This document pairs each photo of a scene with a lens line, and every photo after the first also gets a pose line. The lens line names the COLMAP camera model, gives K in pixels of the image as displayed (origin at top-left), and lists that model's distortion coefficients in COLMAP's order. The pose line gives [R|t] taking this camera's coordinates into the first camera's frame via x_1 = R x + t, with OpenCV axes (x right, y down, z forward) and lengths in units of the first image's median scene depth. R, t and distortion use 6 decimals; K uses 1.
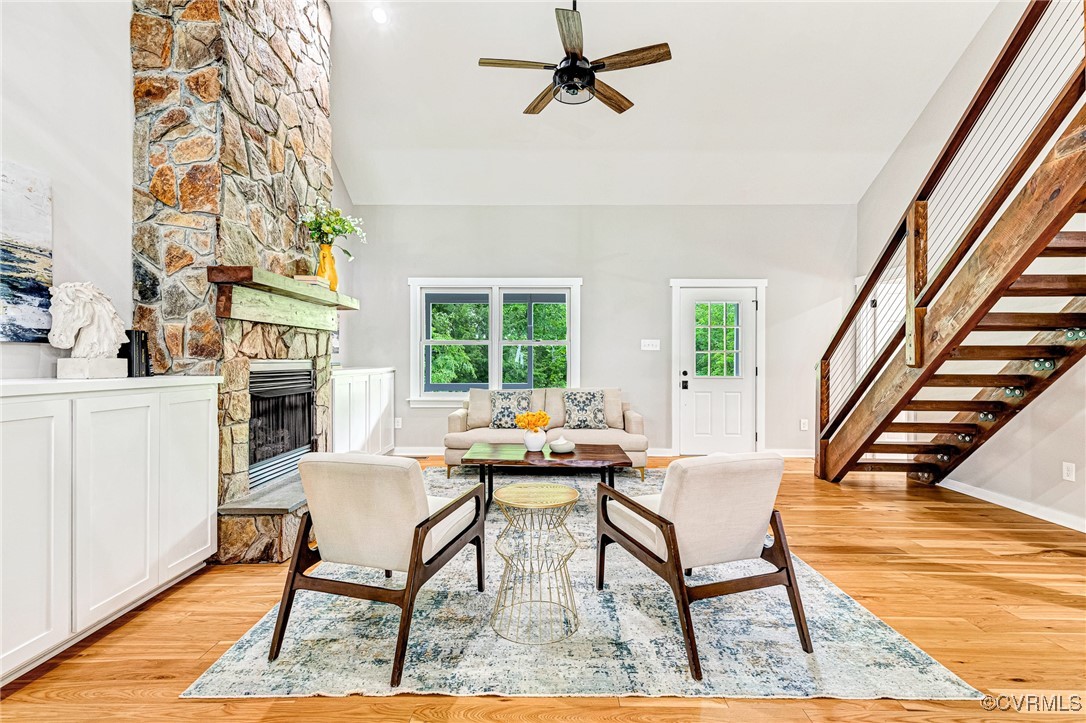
lens RADIAL K [[535.9, 0, 543.0], [0, 535.9, 361.5], [0, 0, 1]] dist [0.003025, 0.000153]
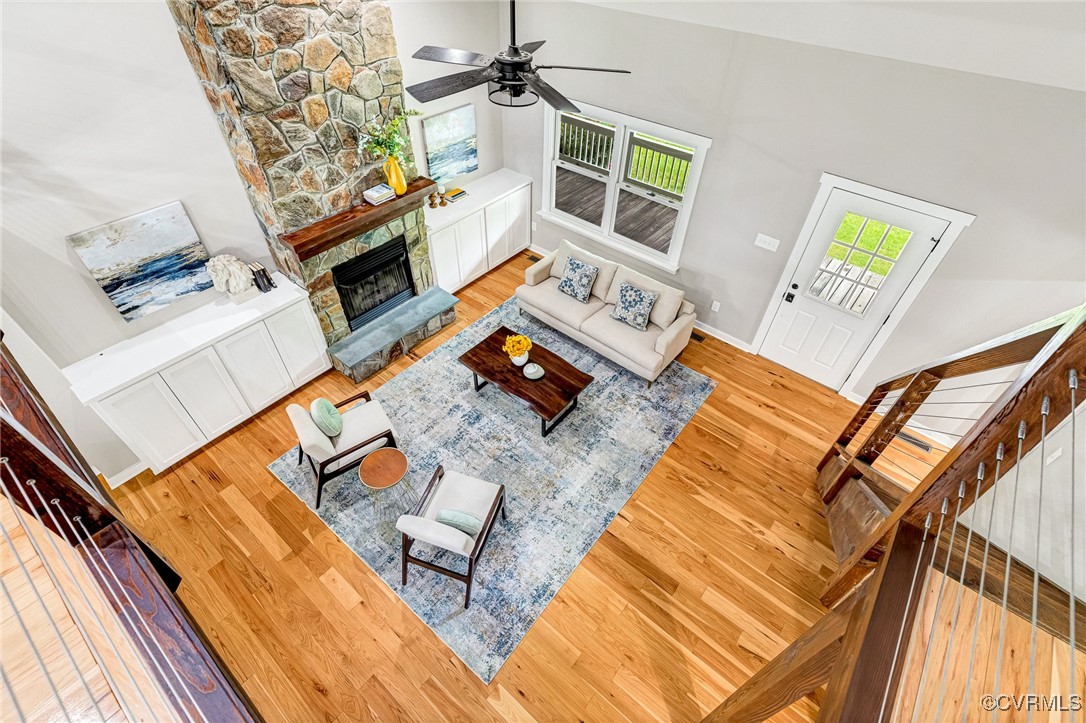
lens RADIAL K [[513.4, 0, 527.9], [0, 513.4, 386.1], [0, 0, 1]] dist [0.001439, 0.000233]
pose [[0.762346, 0.474214, -0.440398, 0.597434], [-0.009261, 0.688422, 0.725251, -0.724377], [0.647103, -0.548814, 0.529207, 0.332085]]
